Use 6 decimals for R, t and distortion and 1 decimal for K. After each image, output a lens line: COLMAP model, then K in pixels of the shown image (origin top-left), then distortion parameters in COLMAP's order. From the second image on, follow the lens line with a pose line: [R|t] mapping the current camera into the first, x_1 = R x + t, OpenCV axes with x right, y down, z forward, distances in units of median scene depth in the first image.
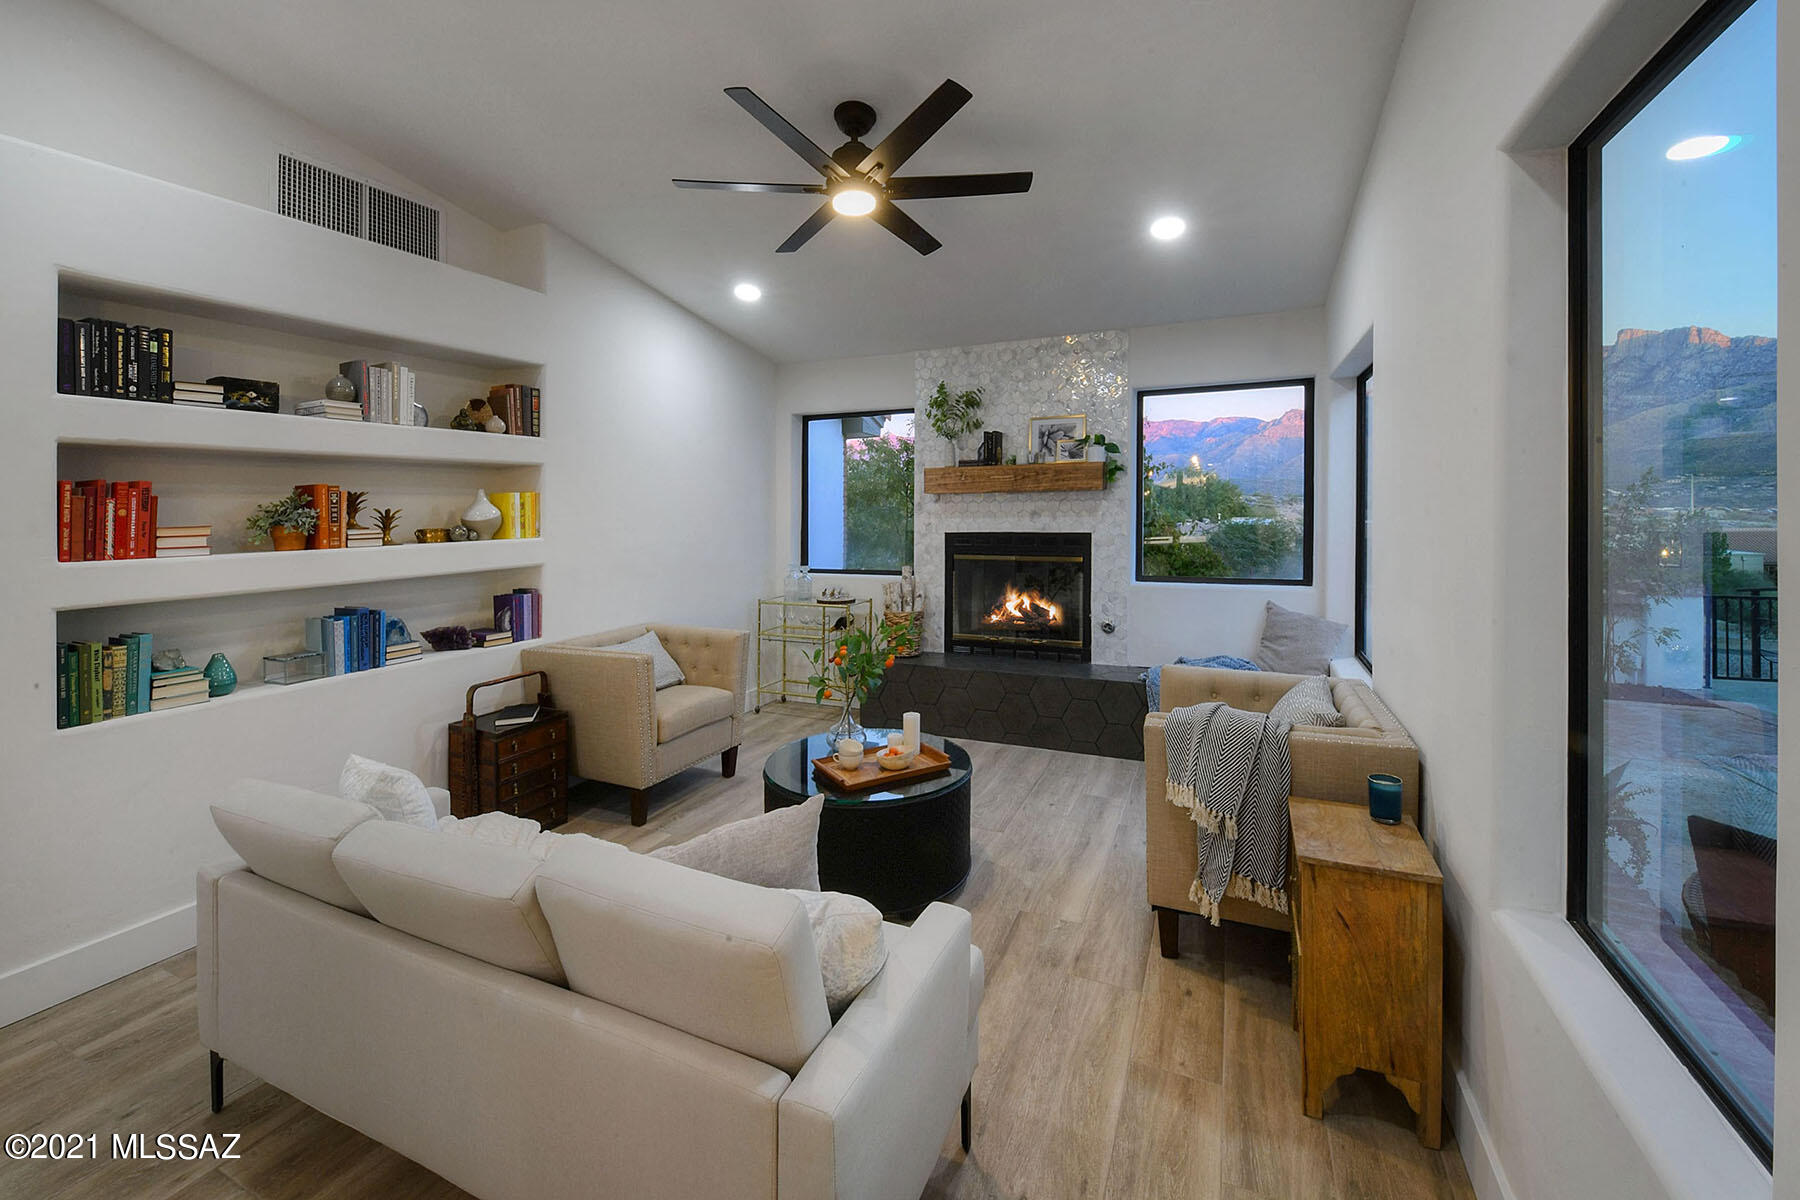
lens RADIAL K [[755.9, 0, 881.6], [0, 755.9, 513.4], [0, 0, 1]] dist [-0.022698, -0.000655]
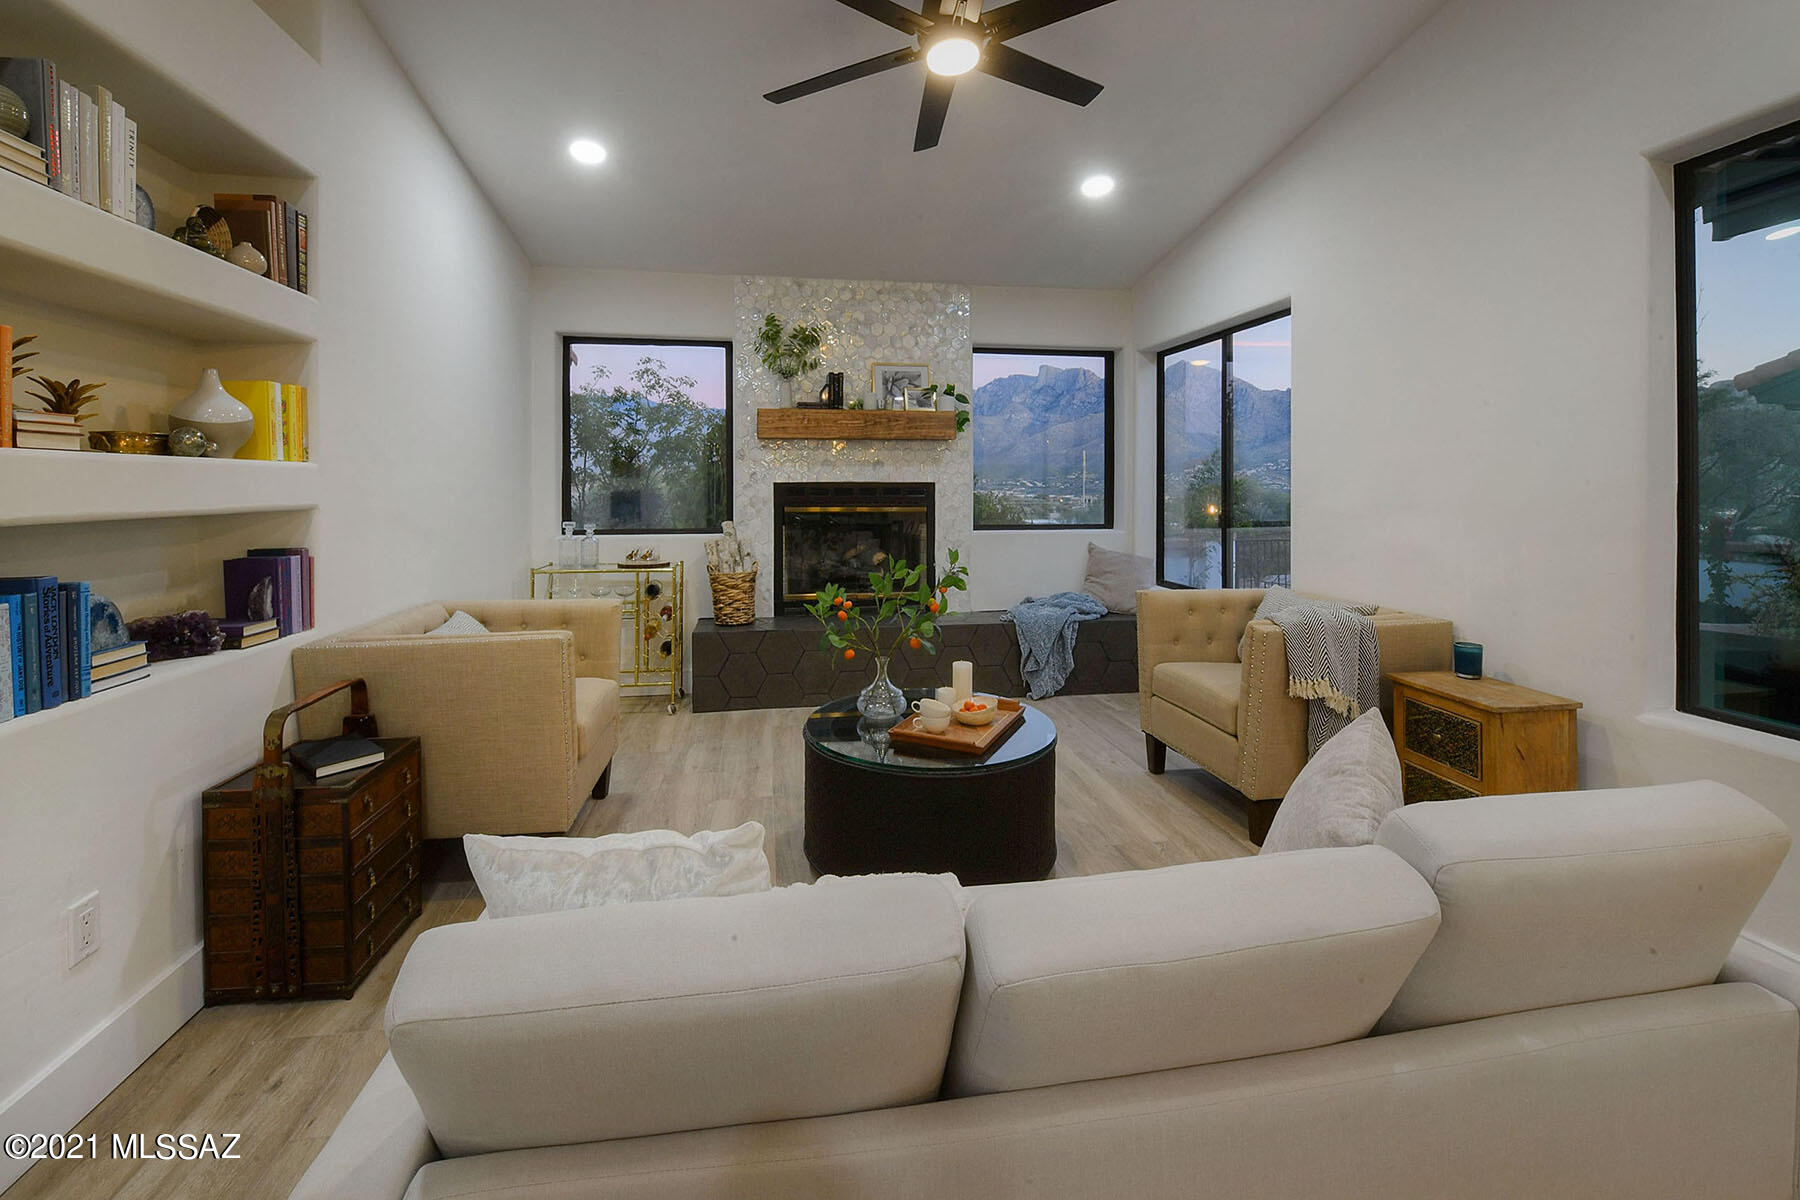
lens RADIAL K [[755.9, 0, 881.3], [0, 755.9, 500.6], [0, 0, 1]] dist [-0.022698, -0.000655]
pose [[0.826630, 0.006594, 0.562708, -0.412925], [-0.009244, 0.999956, 0.001863, 0.057750], [-0.562670, -0.006742, 0.826654, 0.251676]]
